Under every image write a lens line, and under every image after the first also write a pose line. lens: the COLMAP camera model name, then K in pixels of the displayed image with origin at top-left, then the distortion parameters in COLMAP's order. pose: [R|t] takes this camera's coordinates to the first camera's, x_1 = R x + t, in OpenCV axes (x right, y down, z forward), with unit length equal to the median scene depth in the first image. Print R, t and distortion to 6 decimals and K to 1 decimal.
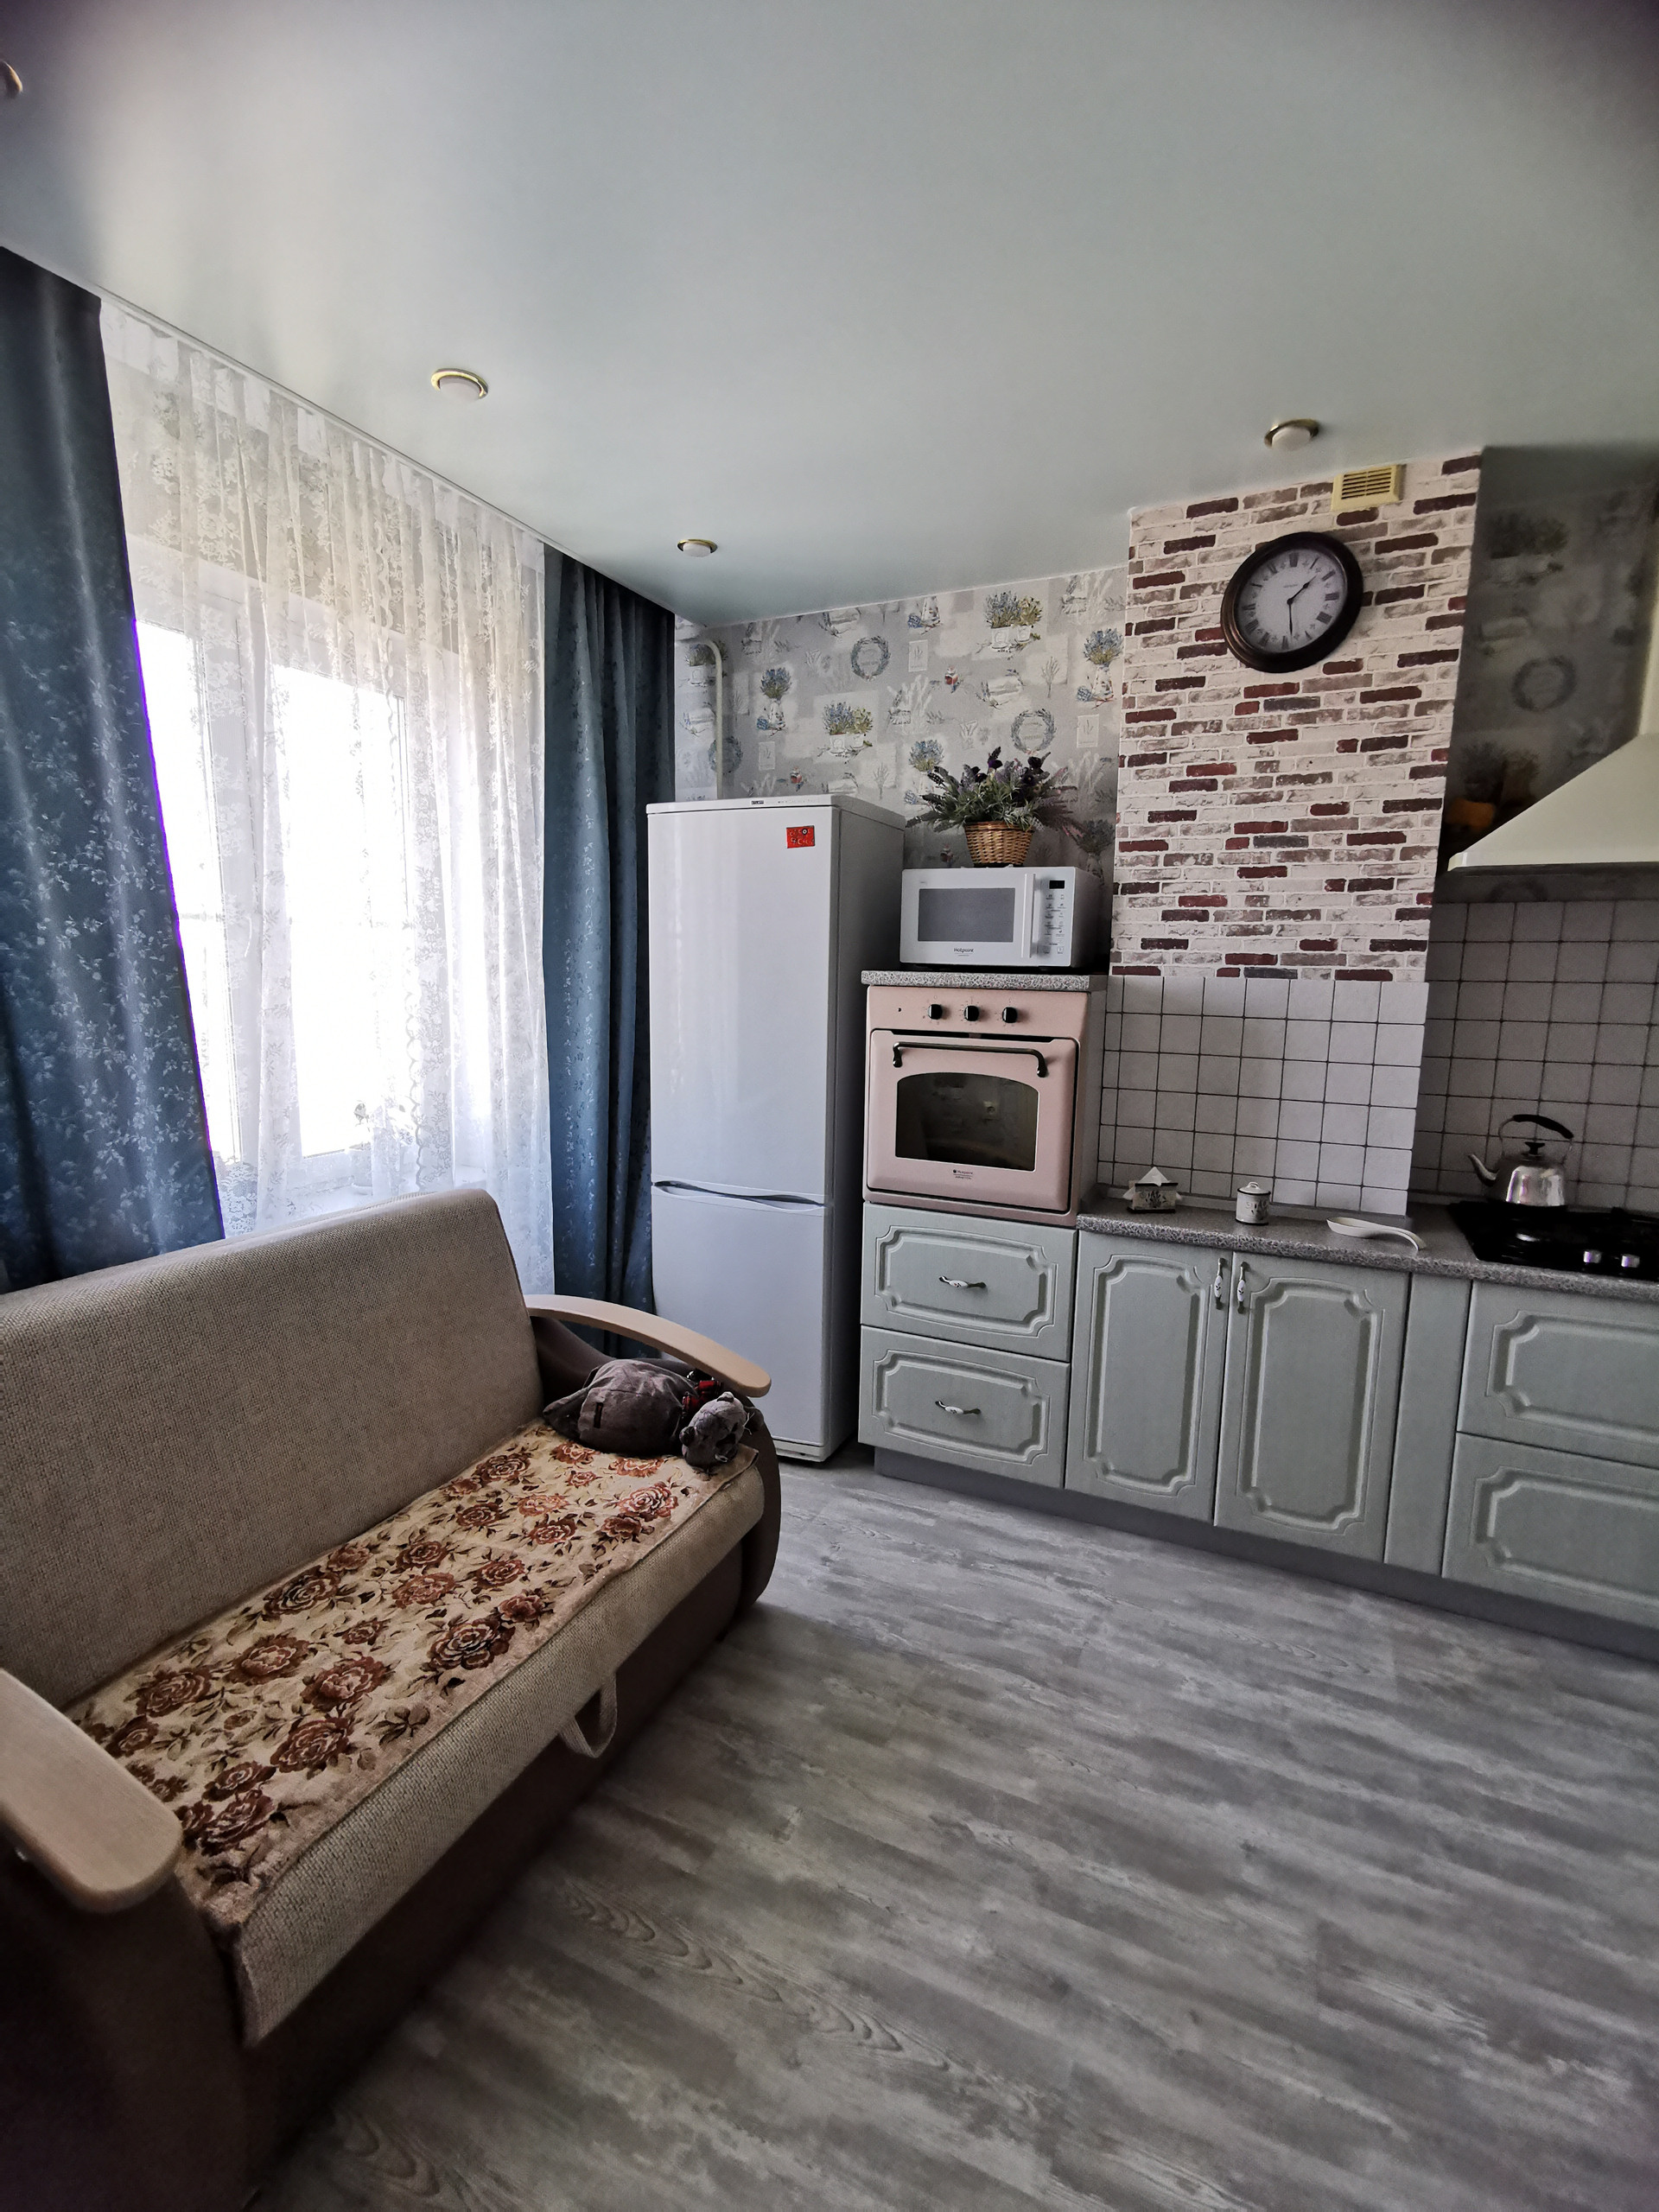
lens RADIAL K [[1012.7, 0, 837.0], [0, 1012.7, 1112.9], [0, 0, 1]] dist [0.004678, 0.000472]
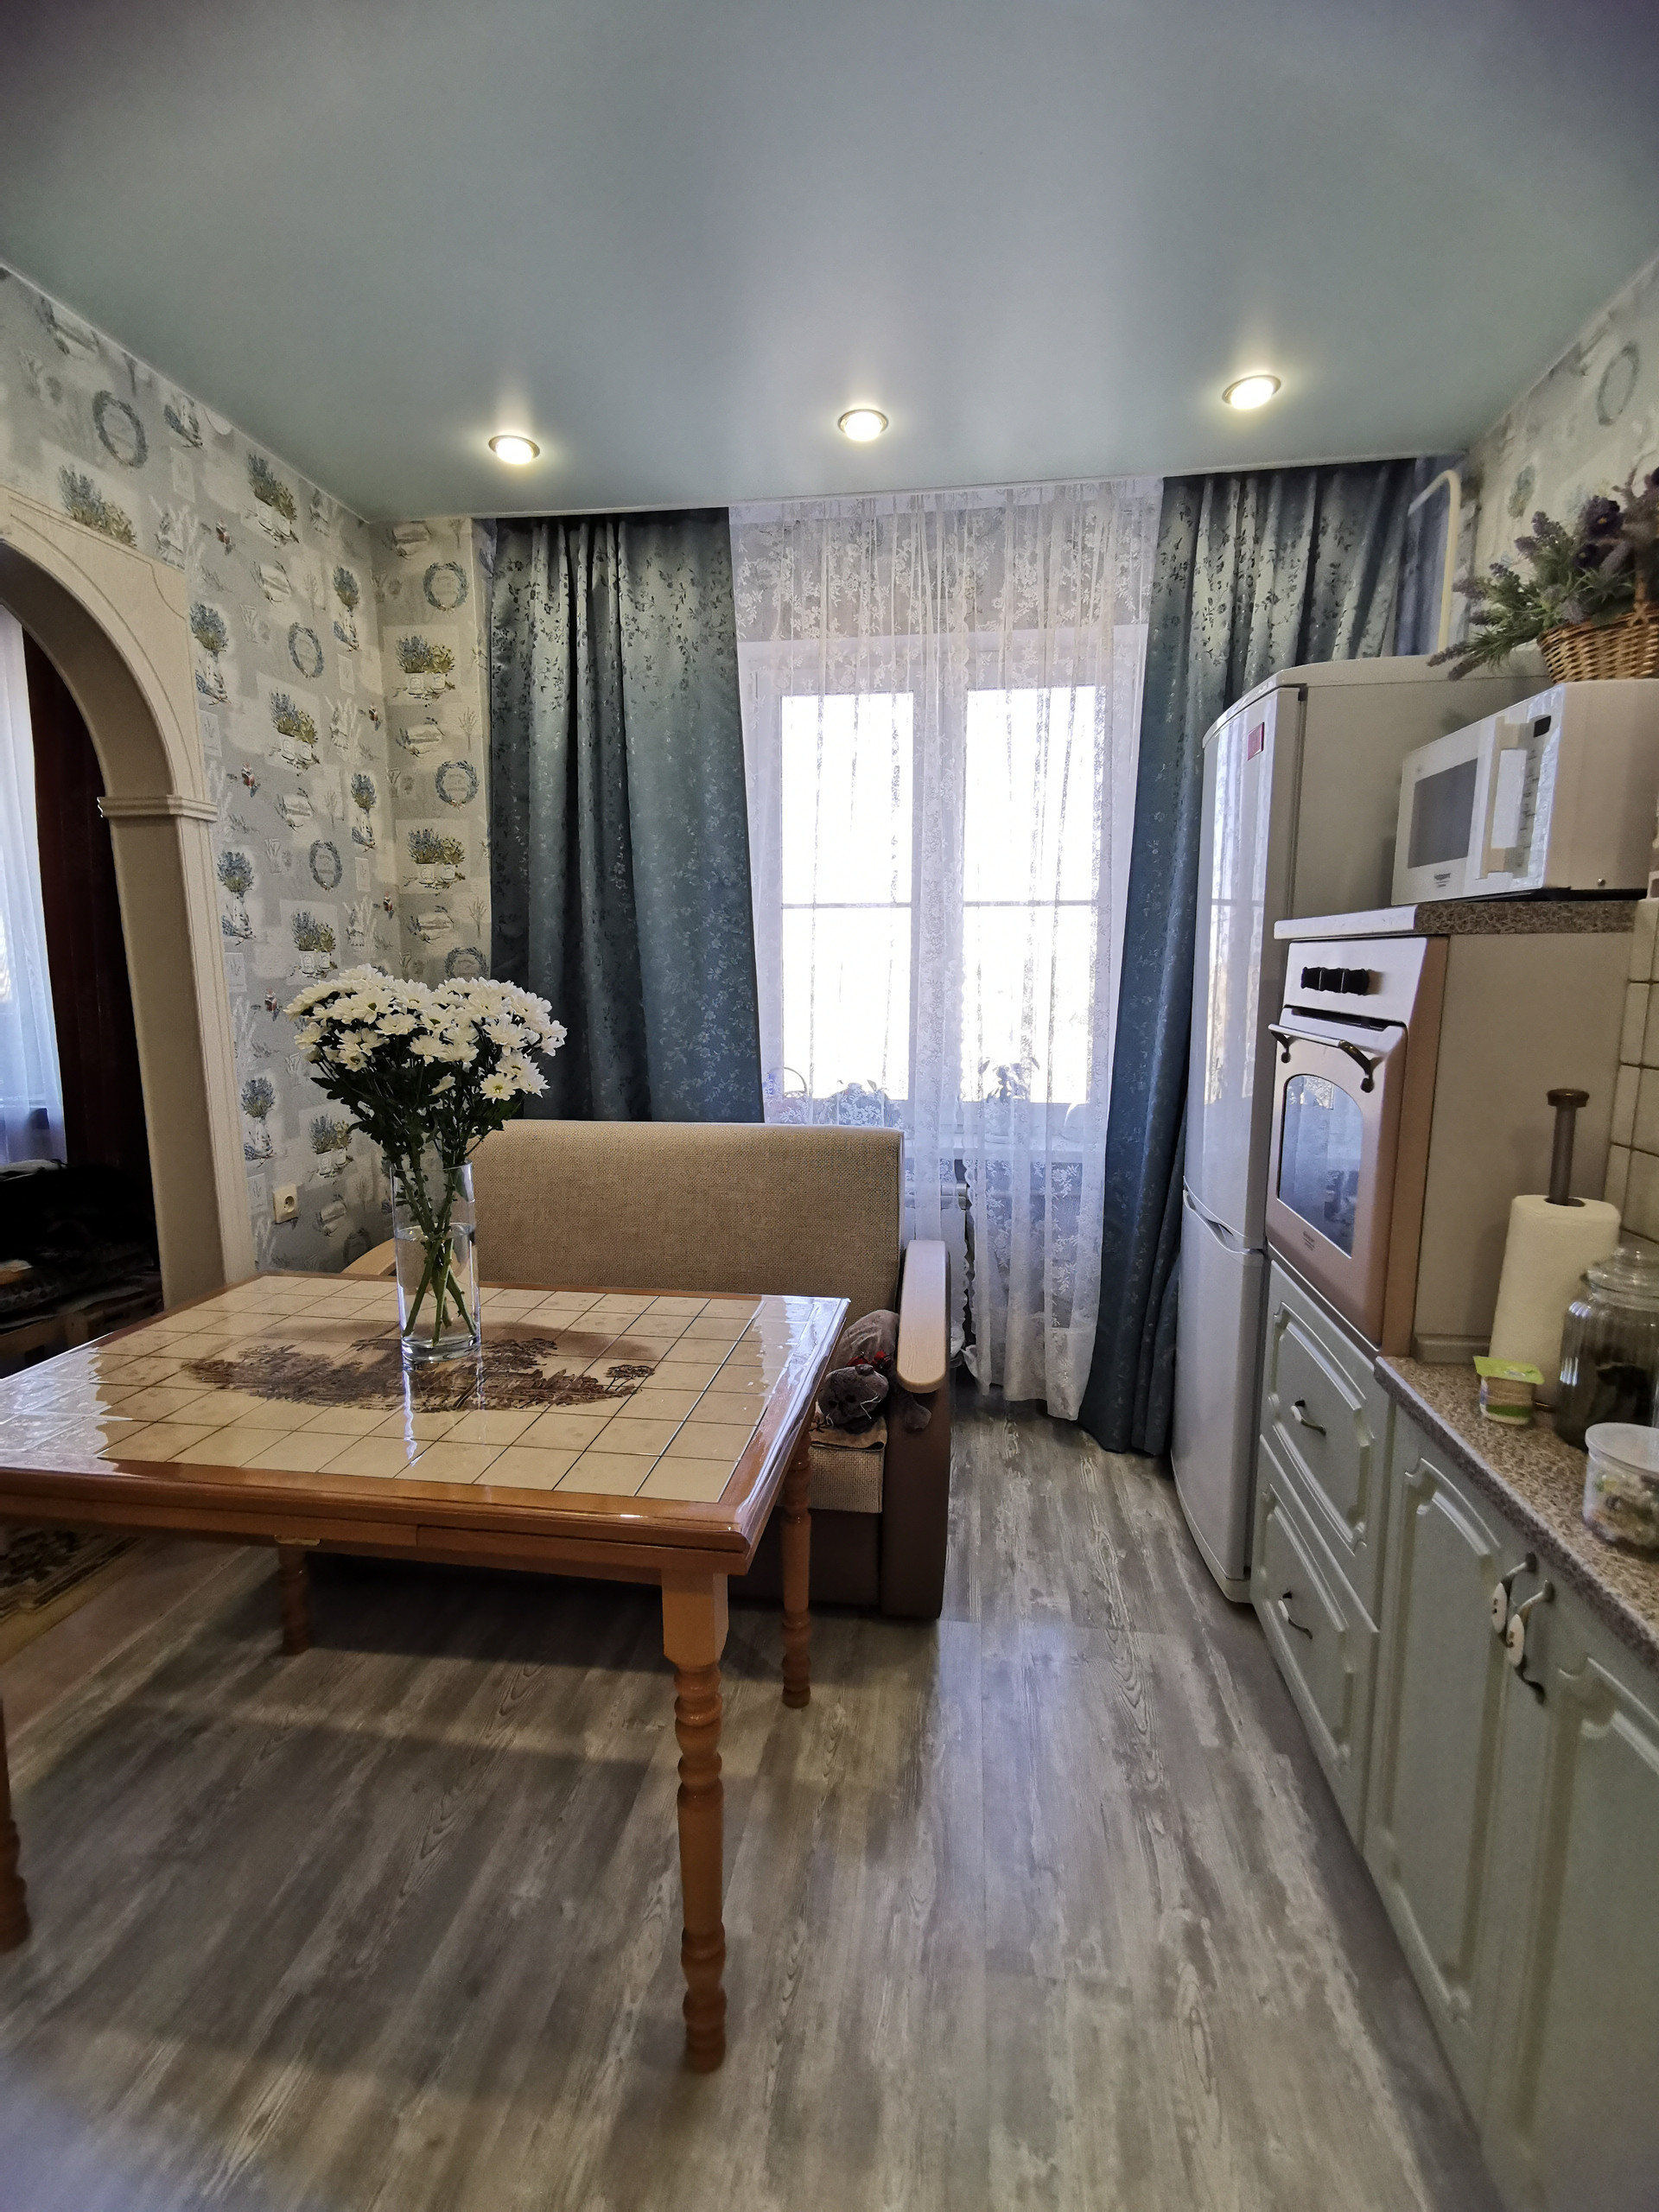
lens RADIAL K [[1012.7, 0, 837.0], [0, 1012.7, 1112.9], [0, 0, 1]] dist [0.004678, 0.000472]
pose [[0.293749, 0.128631, -0.947188, 0.865468], [-0.135636, 0.986487, 0.091903, -0.048784], [0.946210, 0.101477, 0.307227, 0.746935]]
